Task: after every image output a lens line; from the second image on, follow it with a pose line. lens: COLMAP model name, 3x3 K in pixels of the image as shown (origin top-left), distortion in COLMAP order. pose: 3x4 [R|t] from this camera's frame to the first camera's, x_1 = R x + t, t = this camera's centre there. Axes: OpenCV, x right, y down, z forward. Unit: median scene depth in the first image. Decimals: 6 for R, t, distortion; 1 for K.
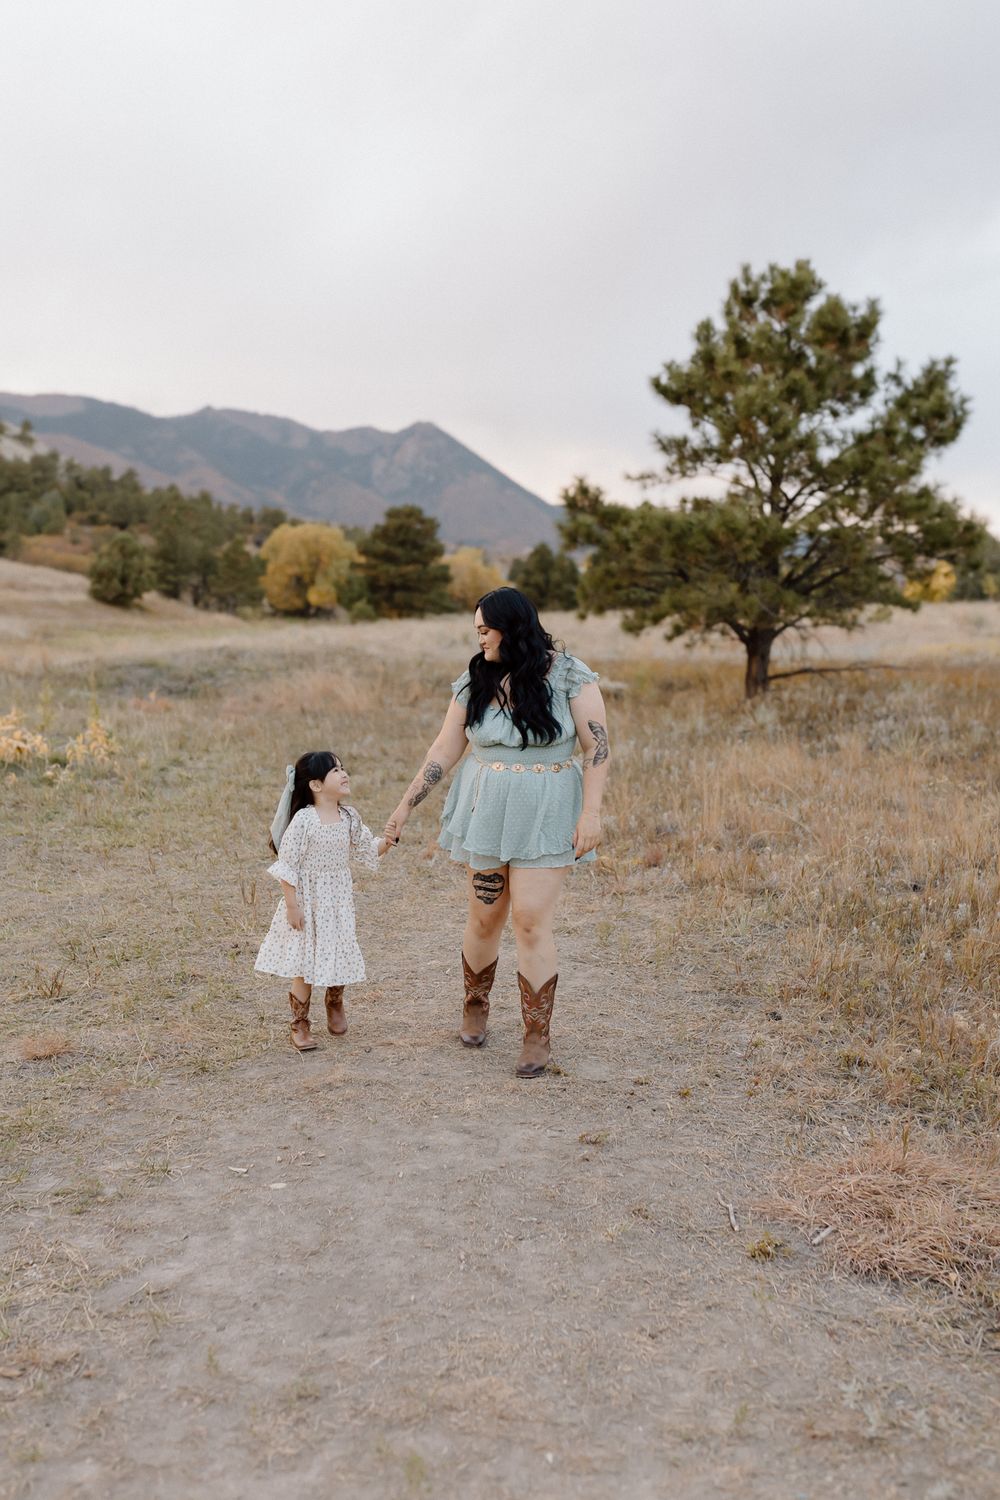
lens RADIAL K [[1451.4, 0, 500.0], [0, 1451.4, 750.0], [0, 0, 1]] dist [0.017440, -0.001773]
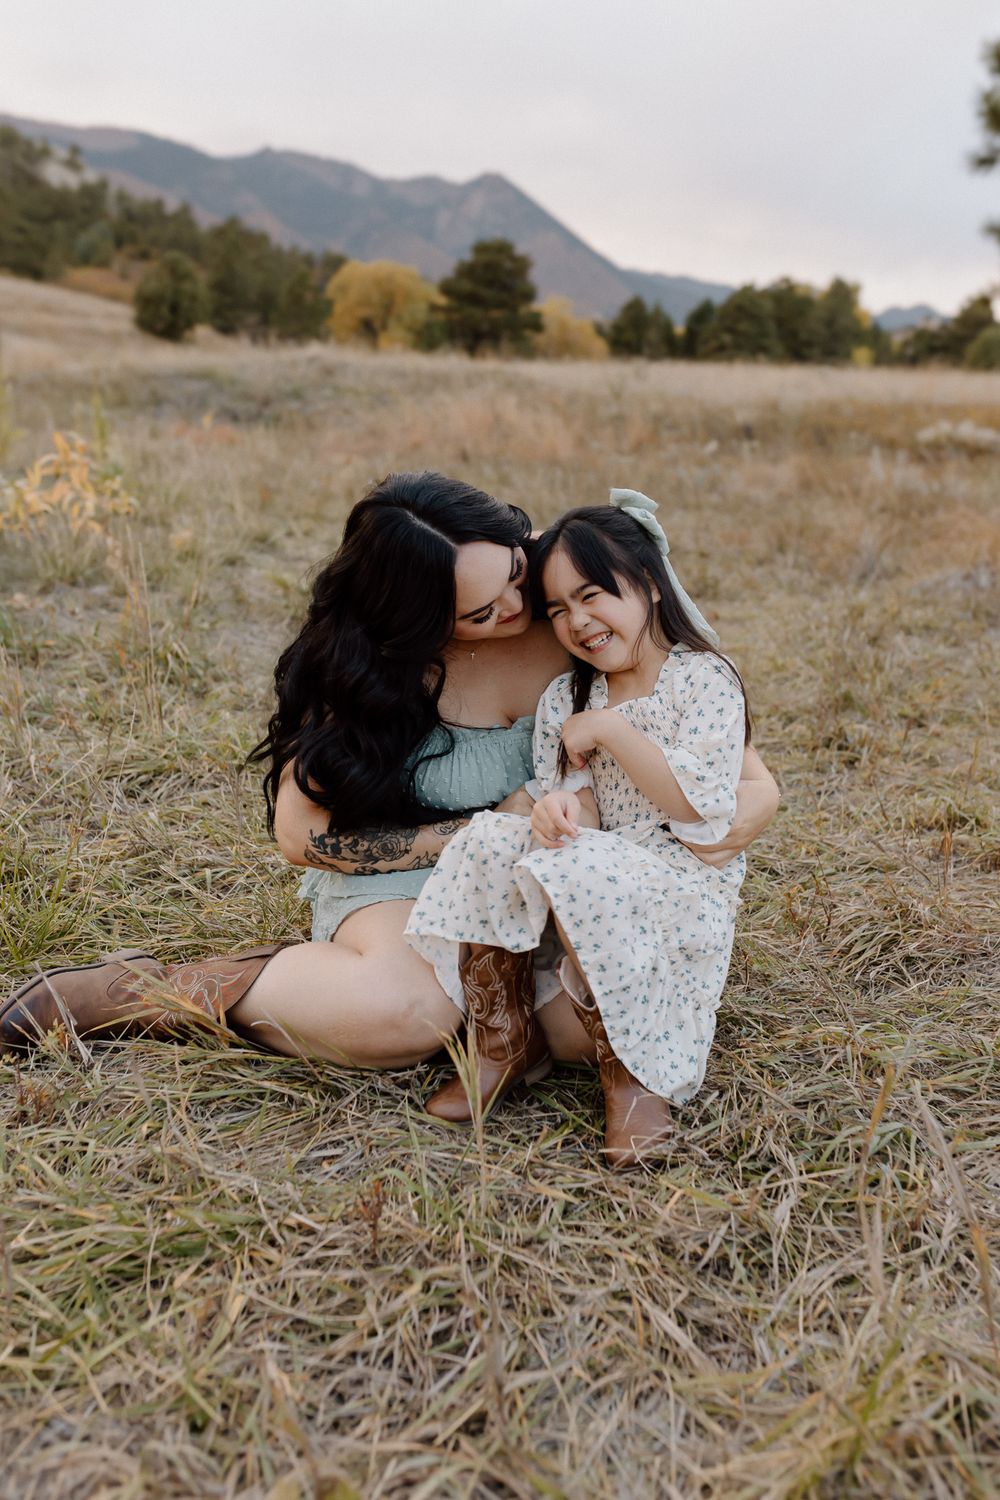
lens RADIAL K [[1424.6, 0, 512.0], [0, 1424.6, 738.4], [0, 0, 1]] dist [-0.006411, 0.008481]
pose [[0.998716, 0.047567, -0.017408, -0.111108], [-0.044430, 0.987708, 0.149861, -0.000653], [0.024322, -0.148895, 0.988554, 0.461186]]
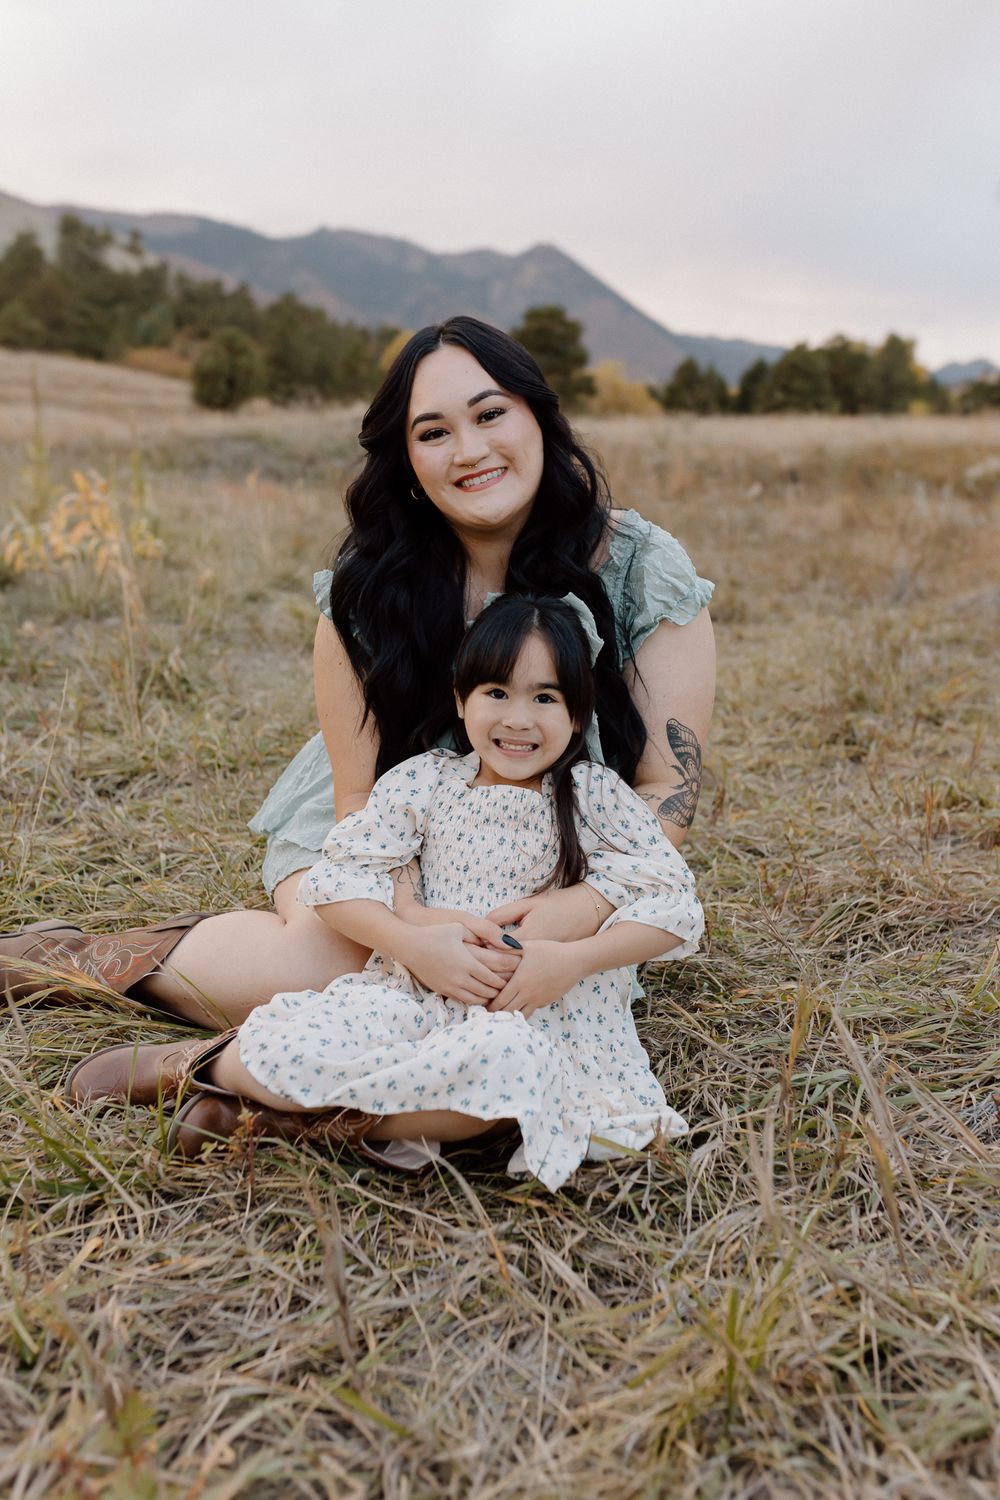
lens RADIAL K [[1428.4, 0, 504.7], [0, 1428.4, 753.8], [0, 0, 1]] dist [-0.001150, -0.003625]
pose [[0.997305, 0.027628, -0.067966, -0.103149], [-0.019591, 0.993033, 0.116199, 0.006854], [0.070703, -0.114554, 0.990898, 0.465024]]
